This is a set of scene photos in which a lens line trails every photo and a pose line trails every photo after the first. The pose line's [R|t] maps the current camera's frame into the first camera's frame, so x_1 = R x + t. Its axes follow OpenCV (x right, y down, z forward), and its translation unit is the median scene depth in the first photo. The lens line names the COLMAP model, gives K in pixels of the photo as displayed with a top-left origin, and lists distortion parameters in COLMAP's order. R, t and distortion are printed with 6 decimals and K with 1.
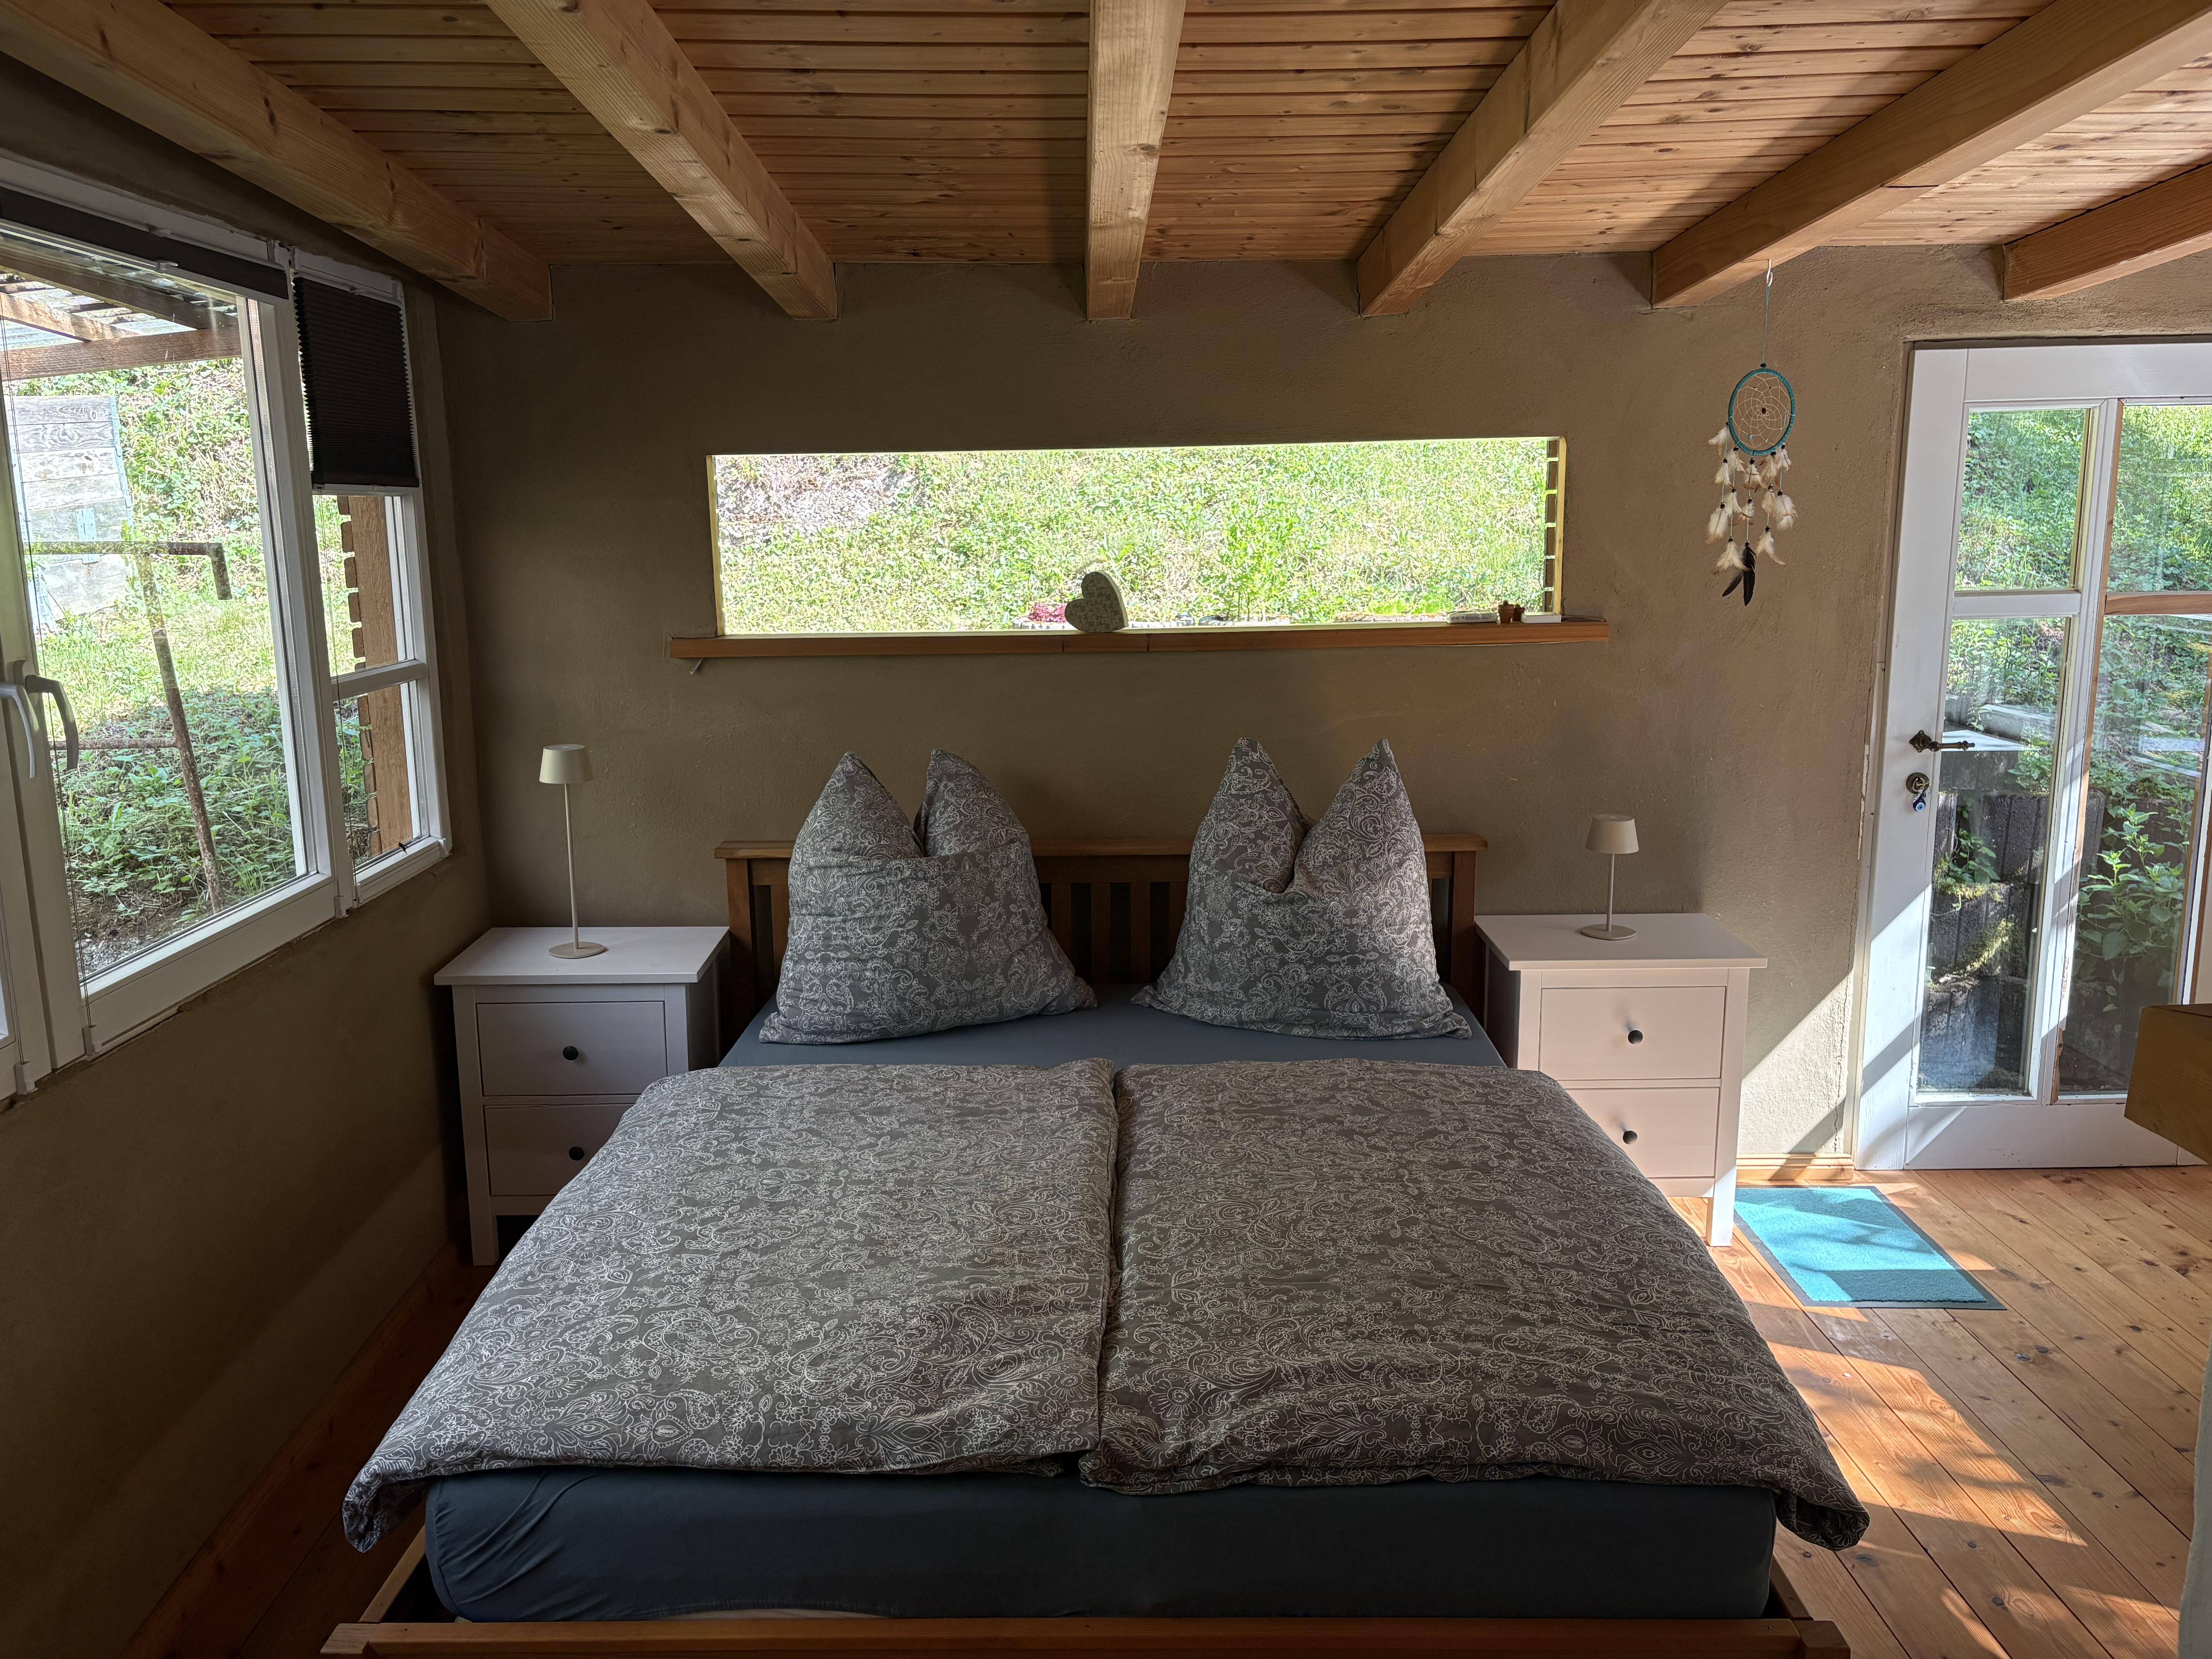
lens RADIAL K [[1688.4, 0, 1110.9], [0, 1688.4, 820.4], [0, 0, 1]] dist [0.064076, -0.071080]
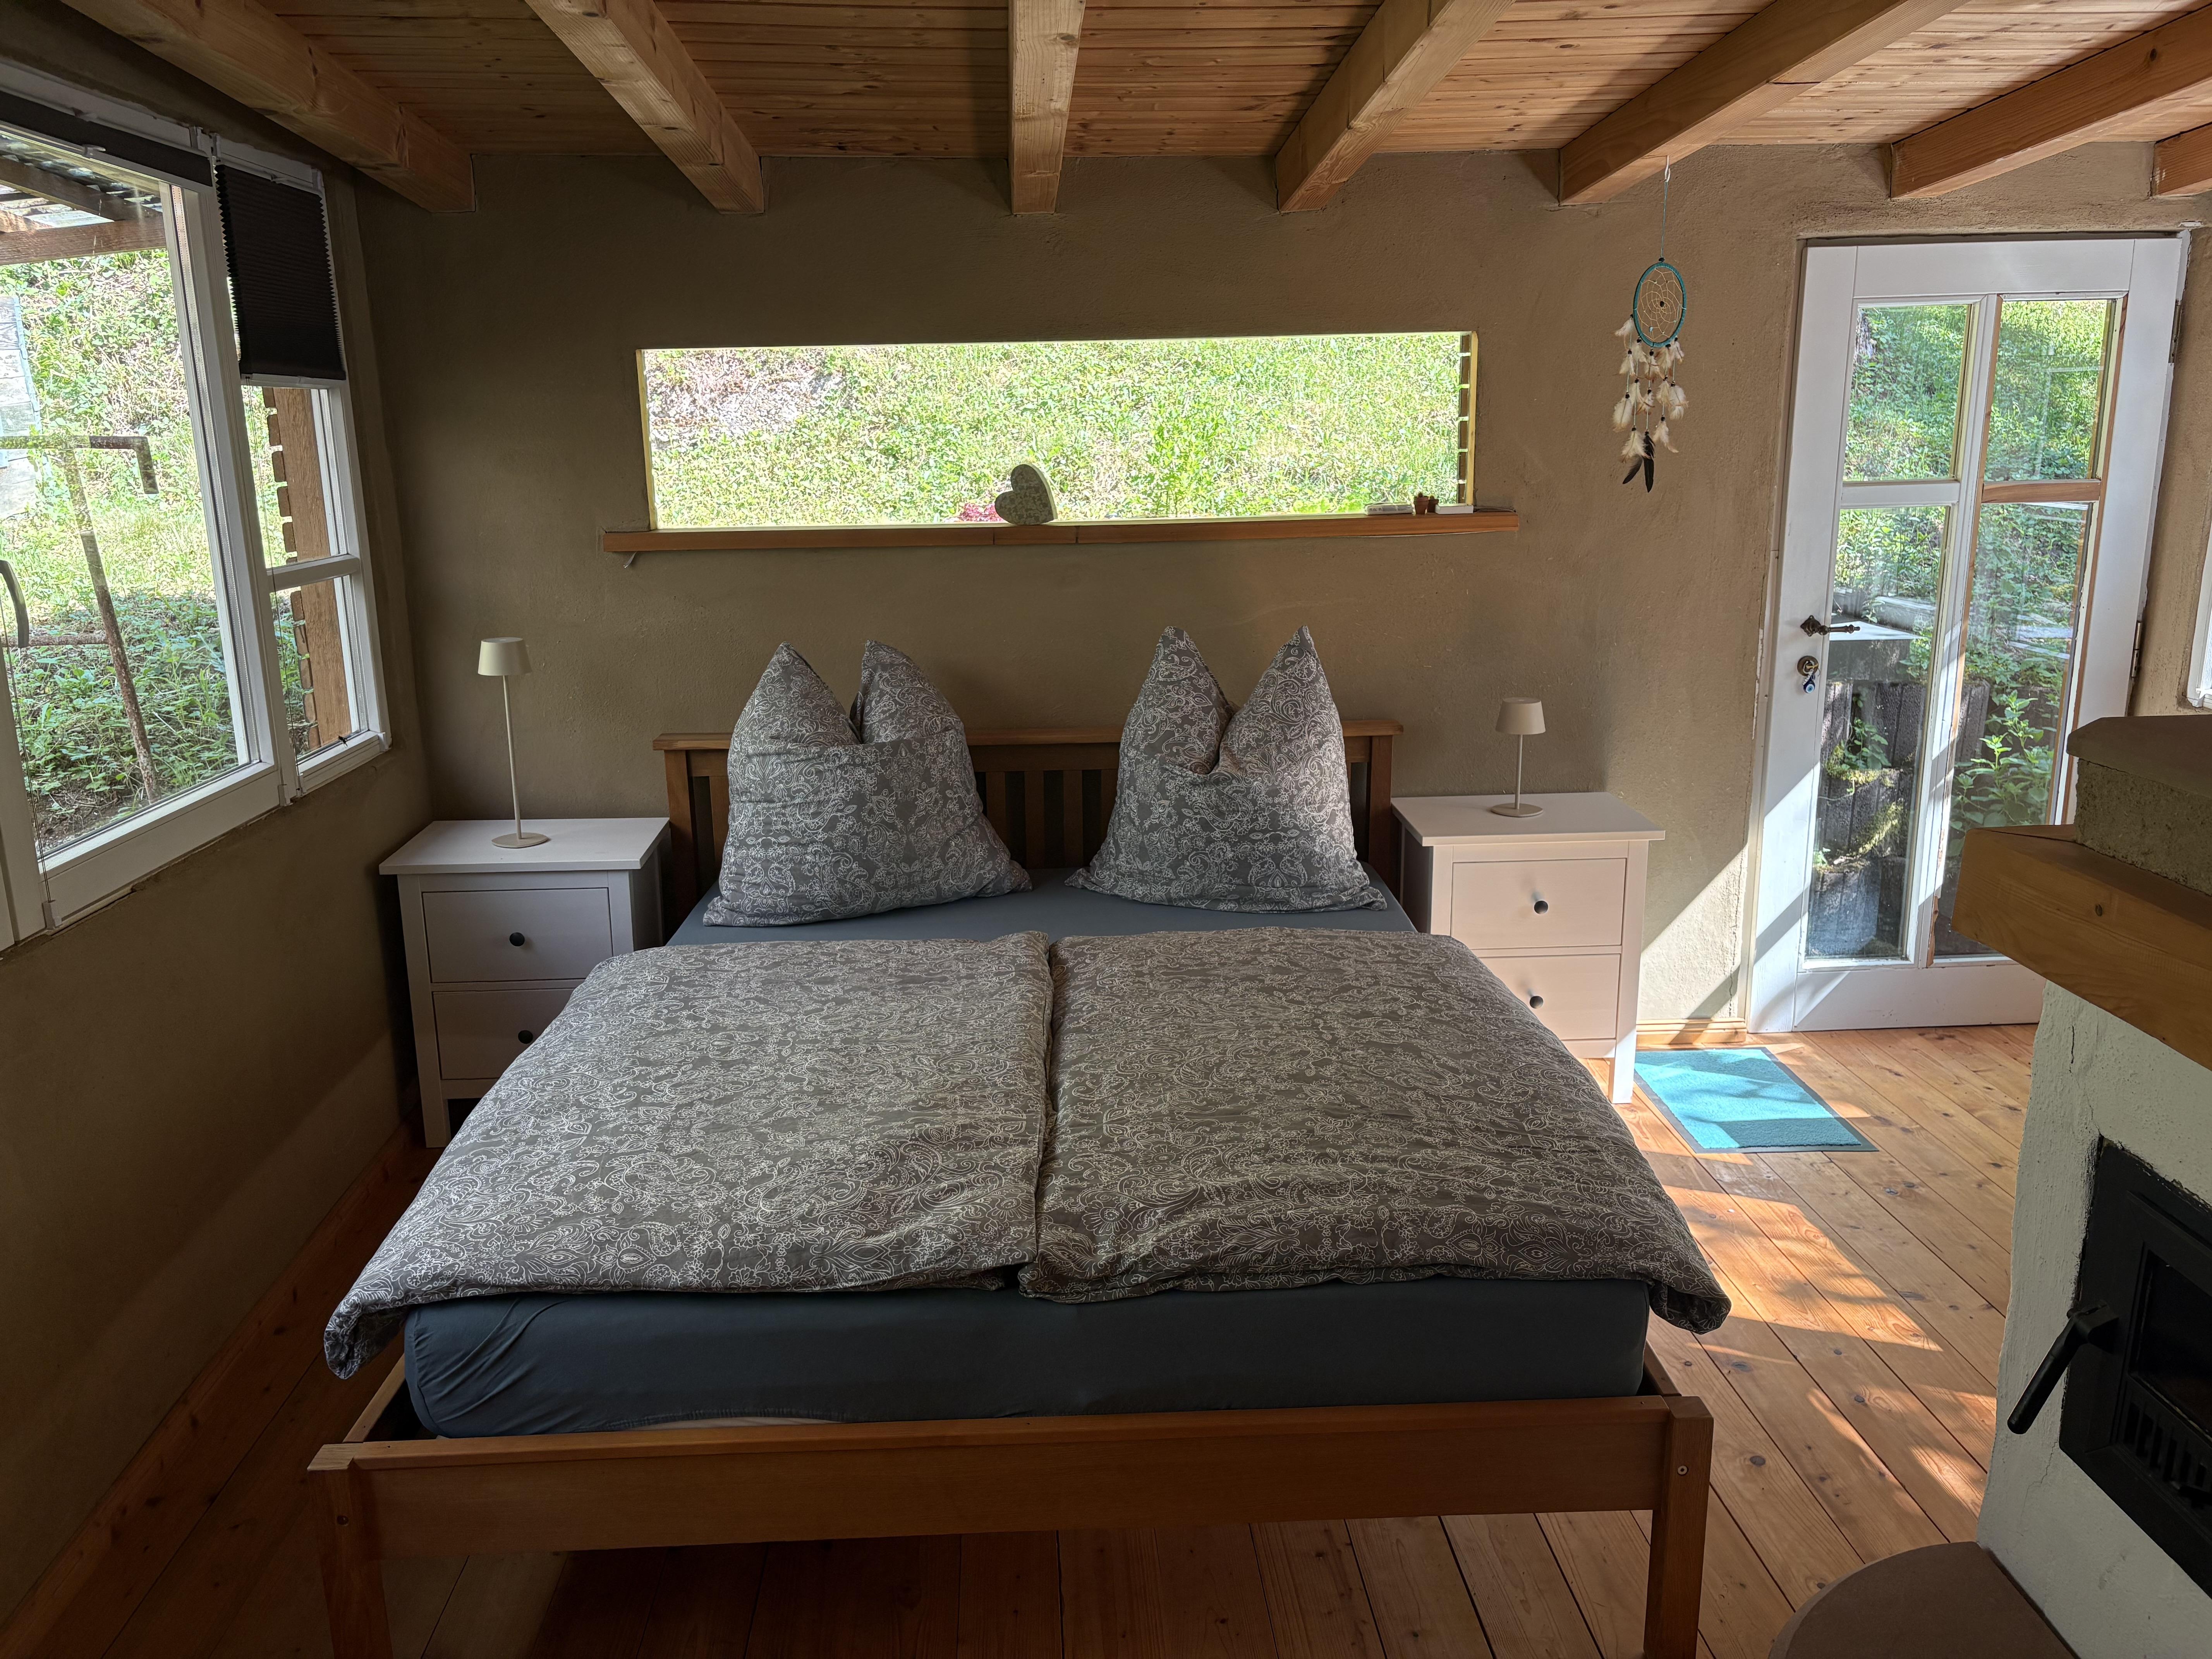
lens RADIAL K [[1688.4, 0, 1128.7], [0, 1688.4, 822.6], [0, 0, 1]] dist [0.064076, -0.071080]
pose [[0.998724, -0.013758, 0.048584, 0.001614], [0.011349, 0.998709, 0.049514, 0.020498], [-0.049202, -0.048900, 0.997591, -0.038927]]
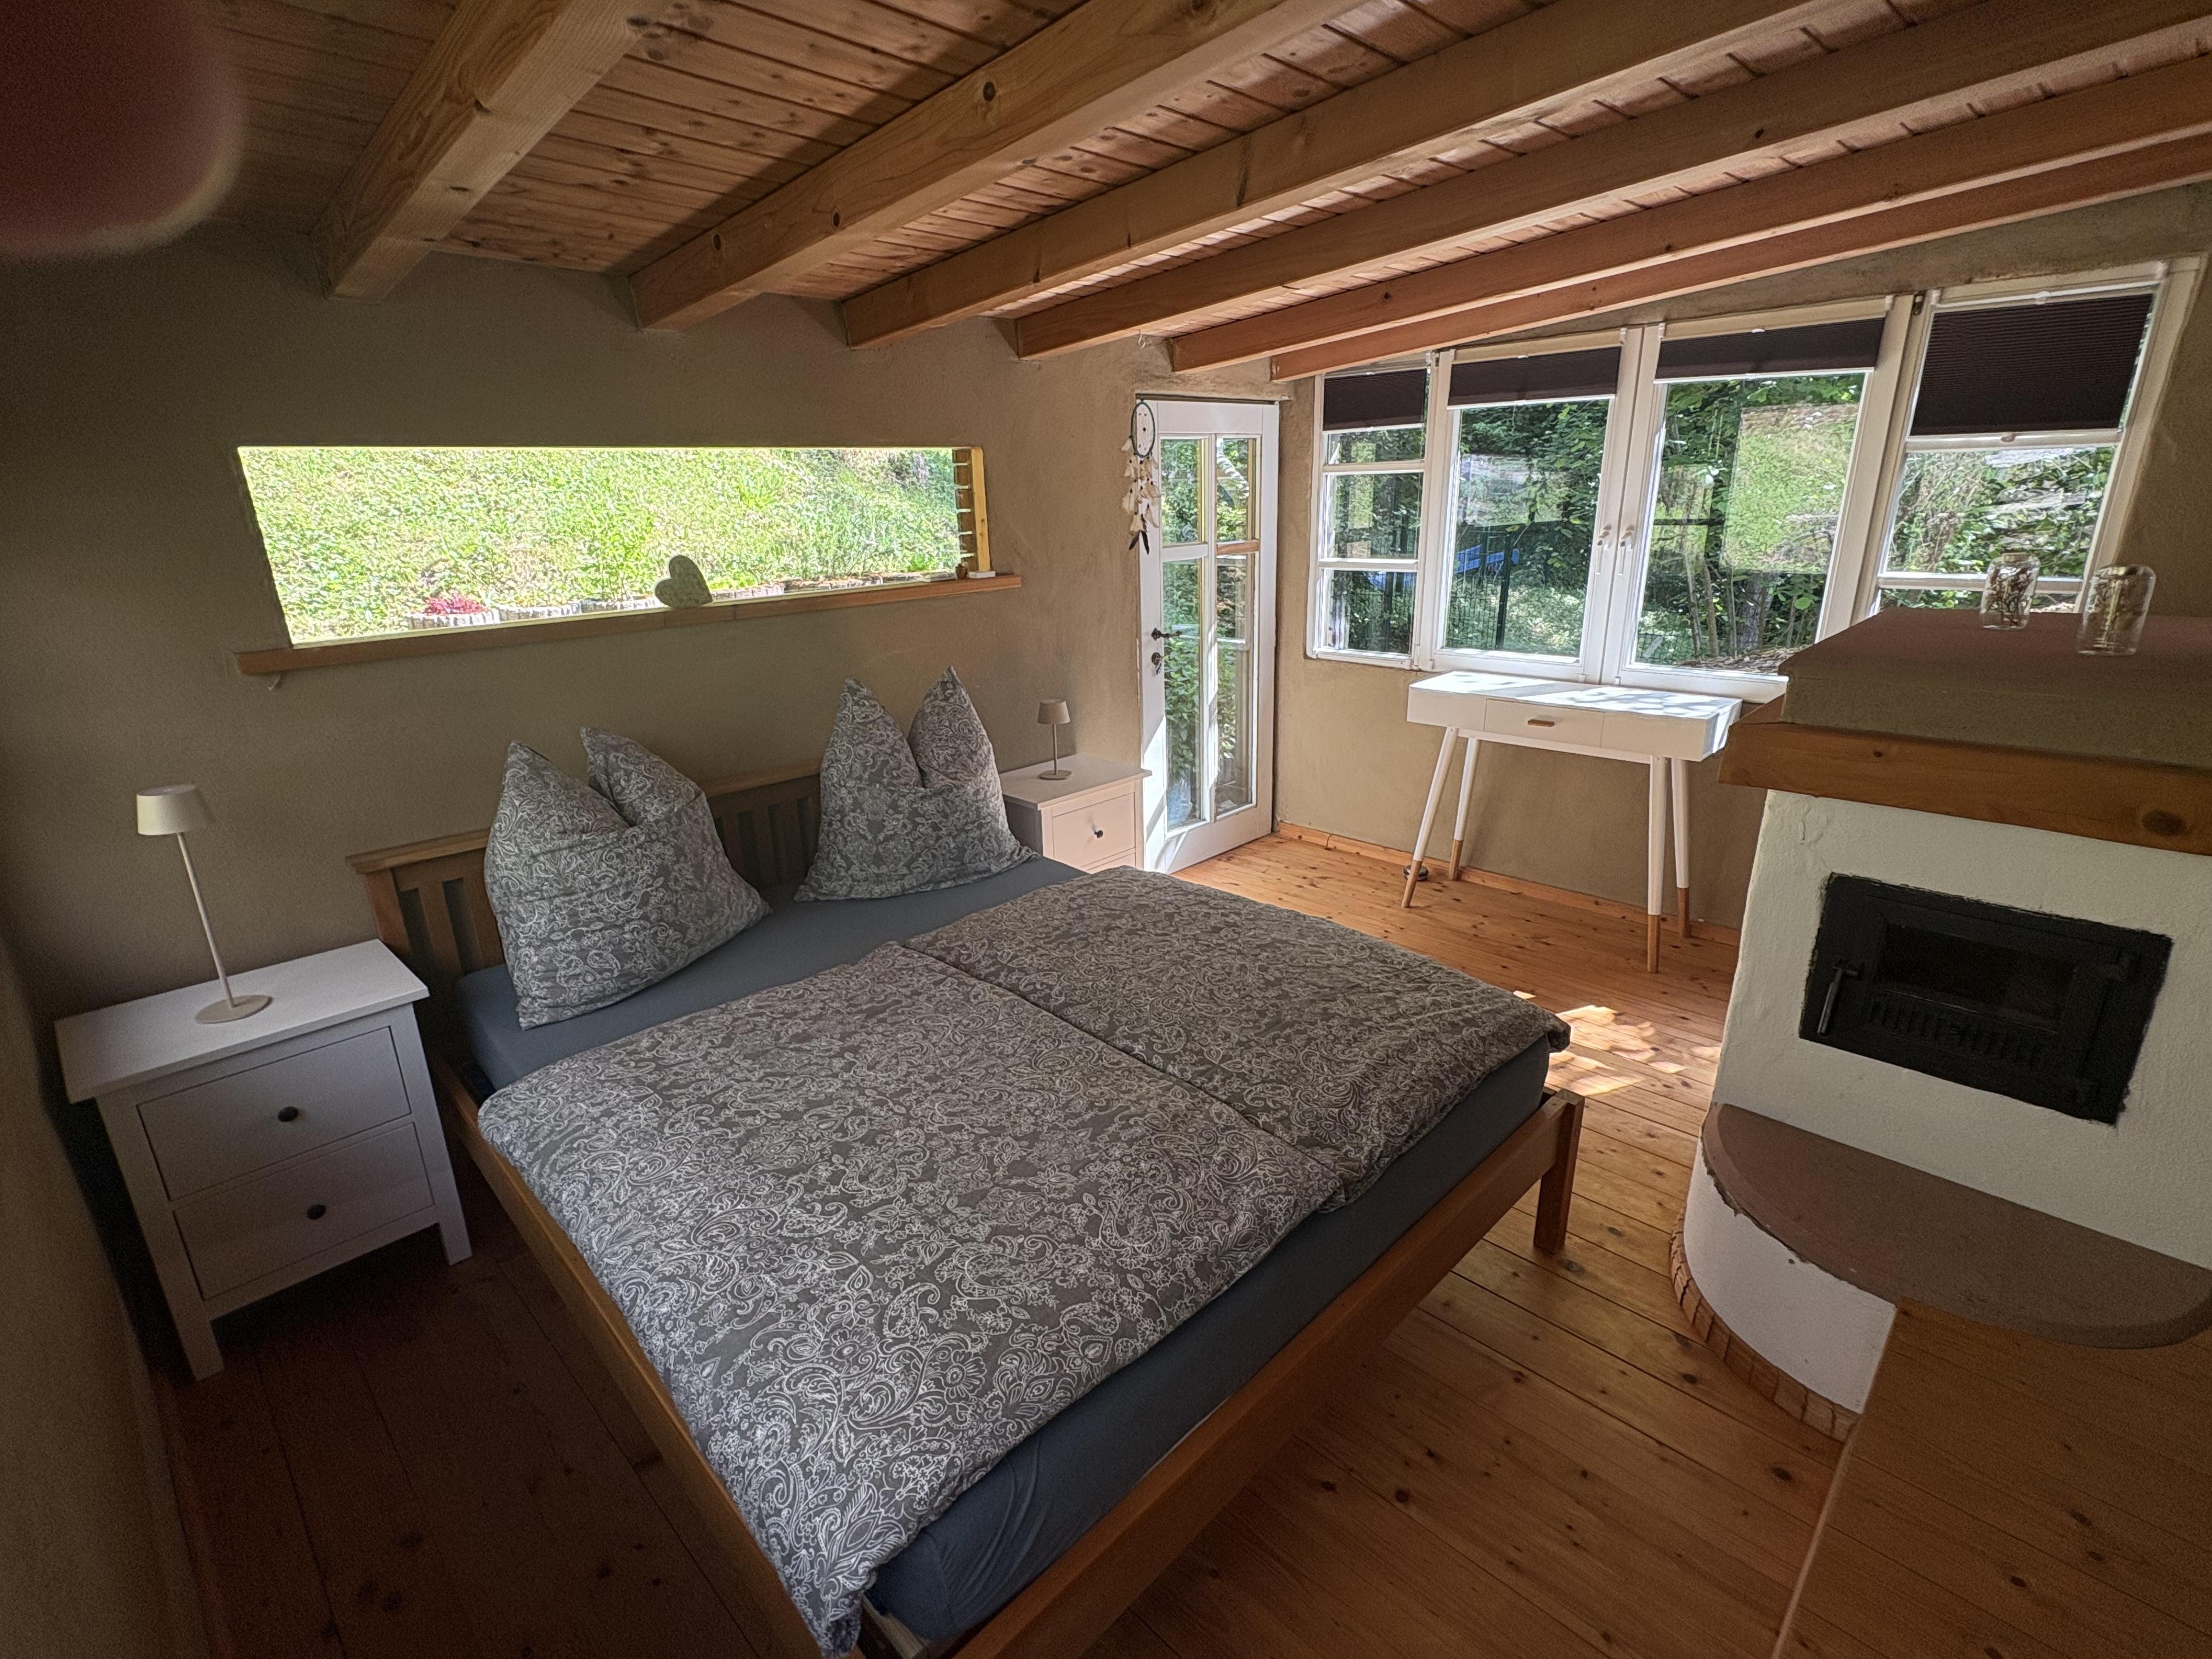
lens RADIAL K [[1033.0, 0, 1109.8], [0, 1033.0, 831.4], [0, 0, 1]] dist [0.002542, 0.000074]
pose [[0.708142, -0.226282, 0.668828, -0.352544], [0.152367, 0.973910, 0.168176, -0.039811], [-0.689434, -0.017185, 0.724145, 0.300450]]
